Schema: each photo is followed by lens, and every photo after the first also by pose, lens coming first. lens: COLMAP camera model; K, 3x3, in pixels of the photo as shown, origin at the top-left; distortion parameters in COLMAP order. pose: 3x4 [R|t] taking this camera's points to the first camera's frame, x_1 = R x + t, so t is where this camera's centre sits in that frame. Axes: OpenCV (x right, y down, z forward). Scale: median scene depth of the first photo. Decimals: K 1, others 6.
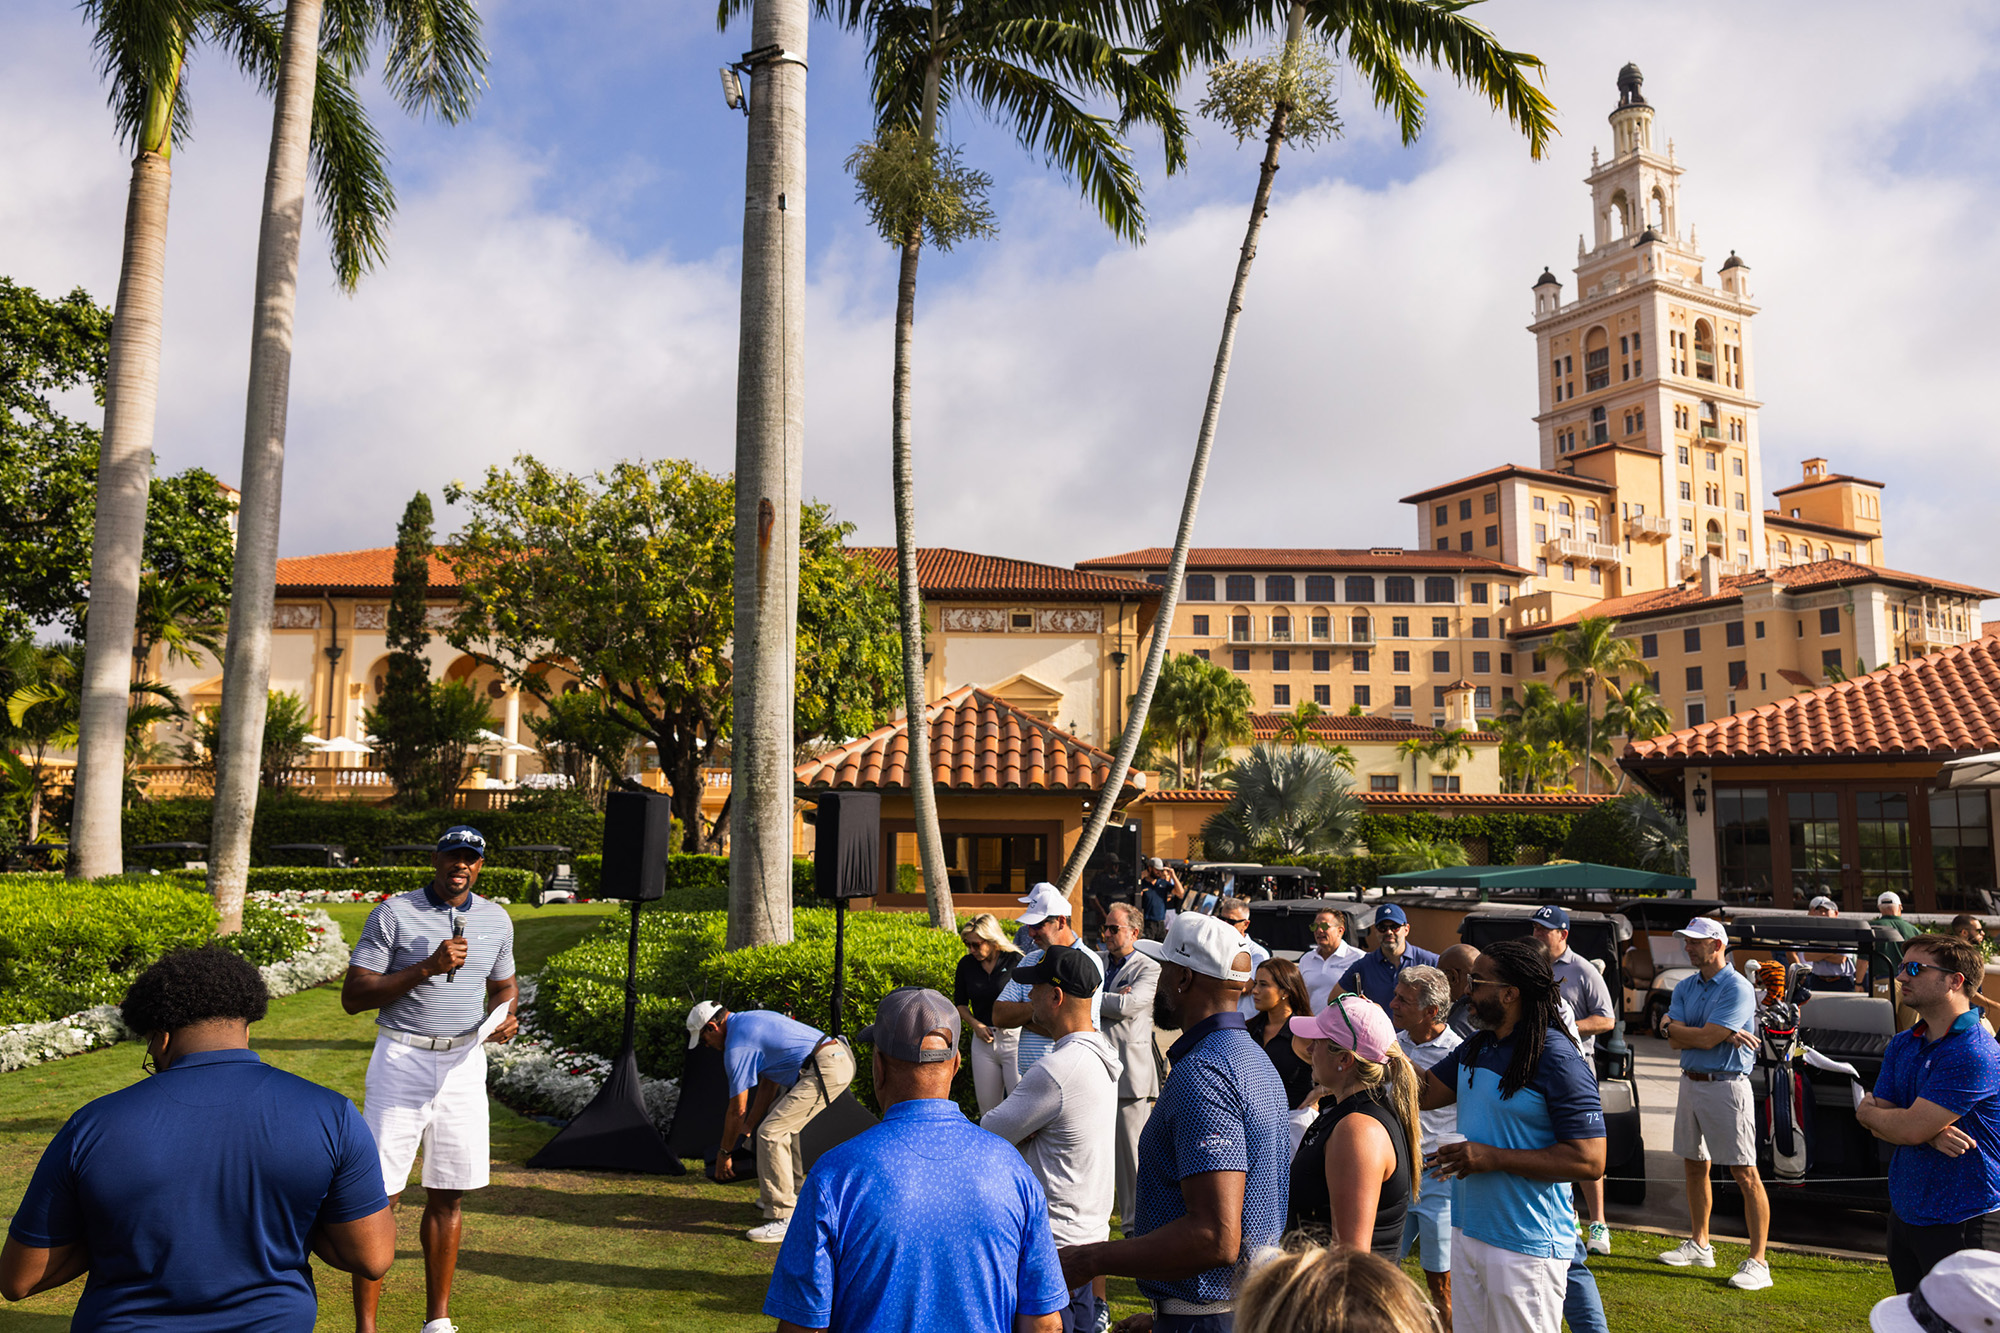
lens RADIAL K [[1599.7, 0, 1000.0], [0, 1599.7, 666.5], [0, 0, 1]] dist [0.004248, 0.007735]
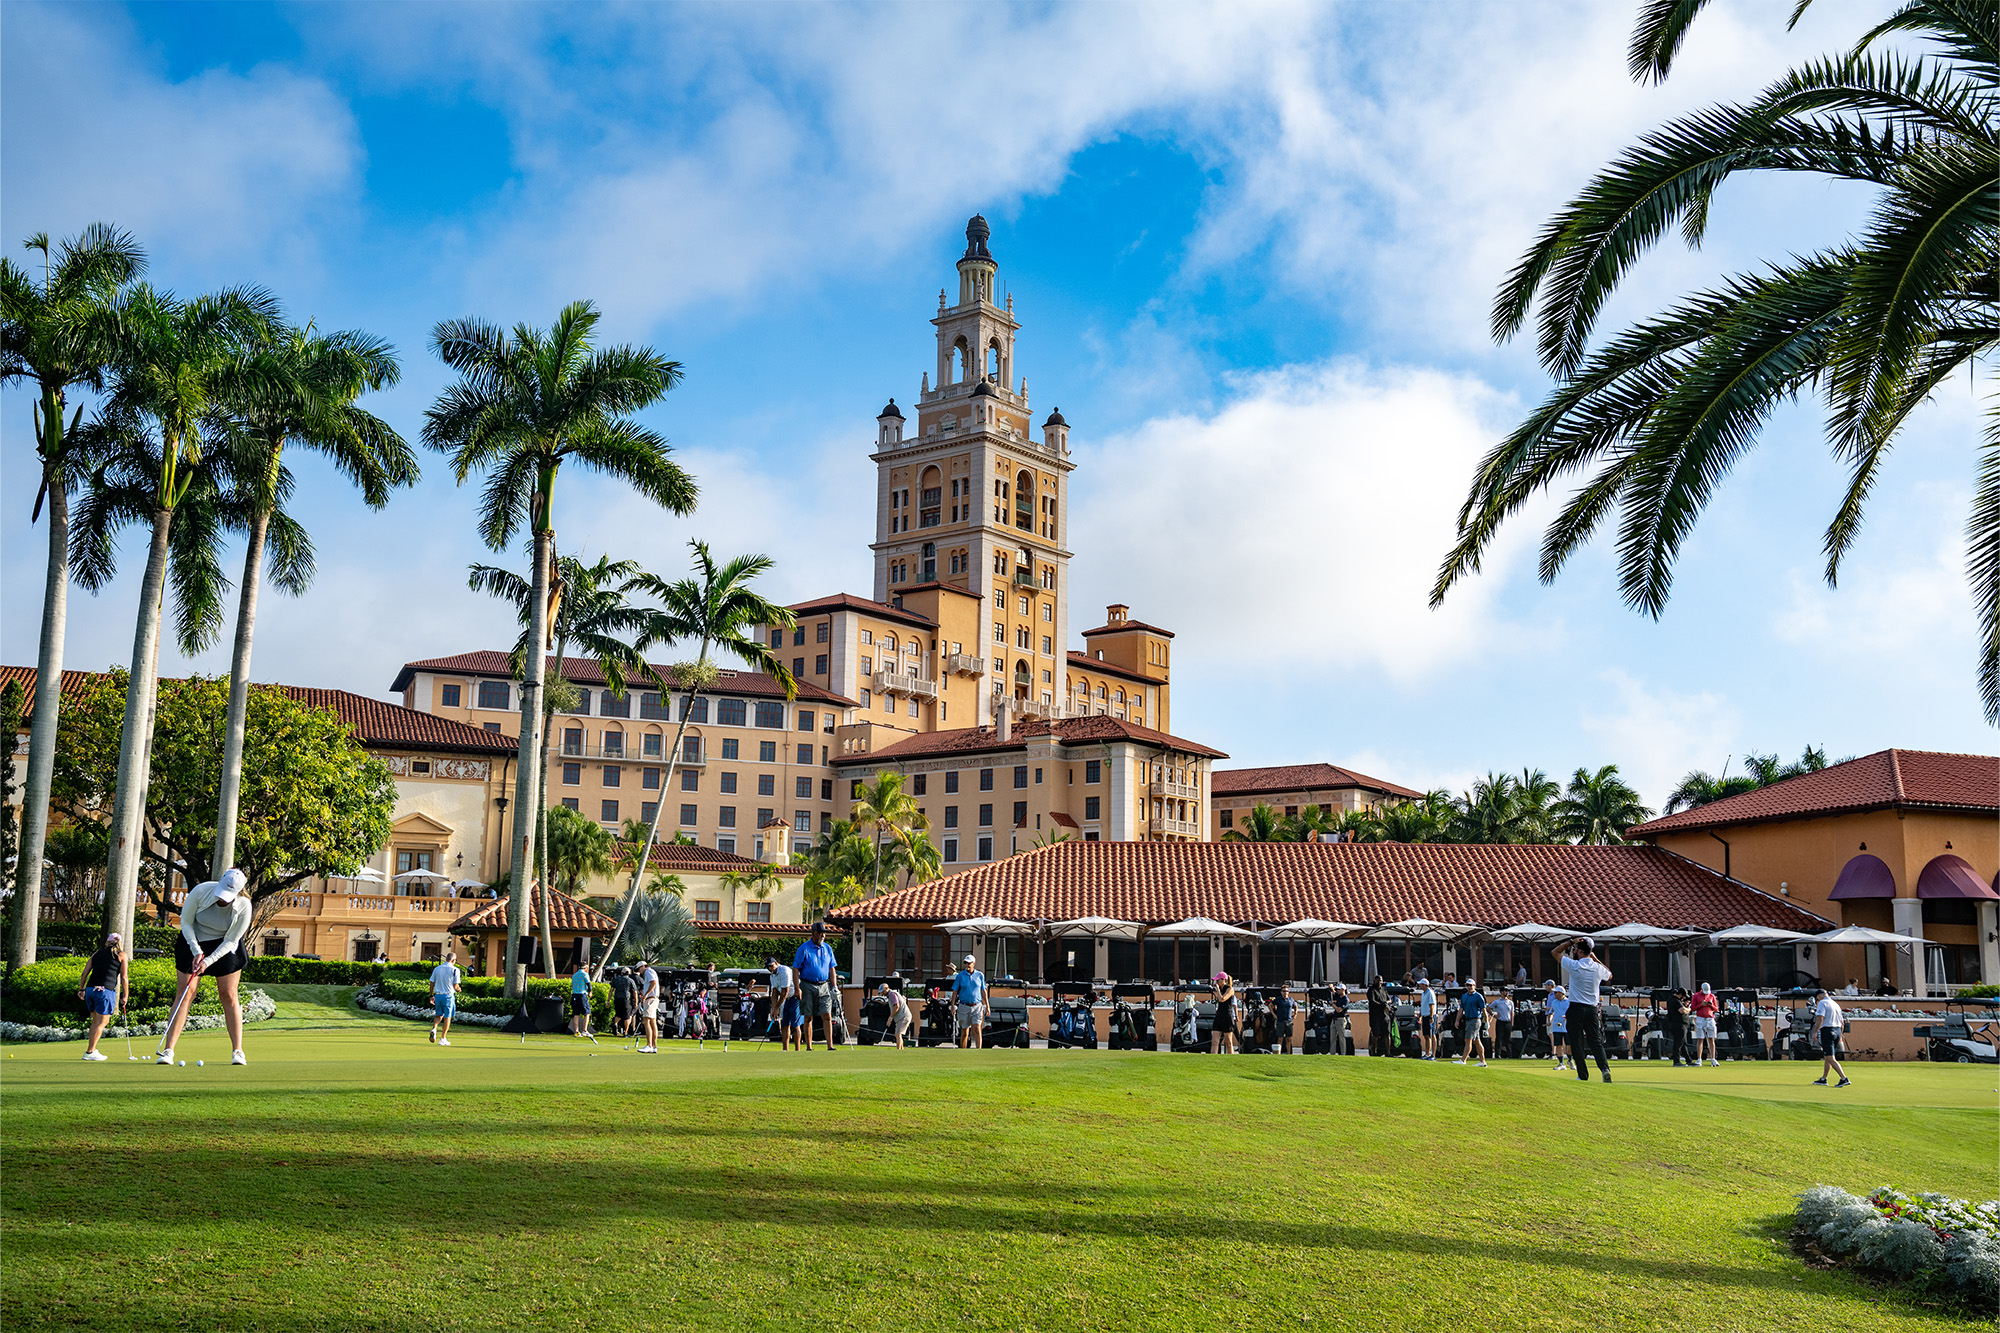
lens RADIAL K [[1820.0, 0, 1000.0], [0, 1820.0, 666.5], [0, 0, 1]] dist [-0.002011, -0.004467]
pose [[0.921980, 0.075457, 0.379816, -0.032654], [-0.056169, 0.996517, -0.061629, -0.013128], [-0.383143, 0.035486, 0.923007, -0.126910]]
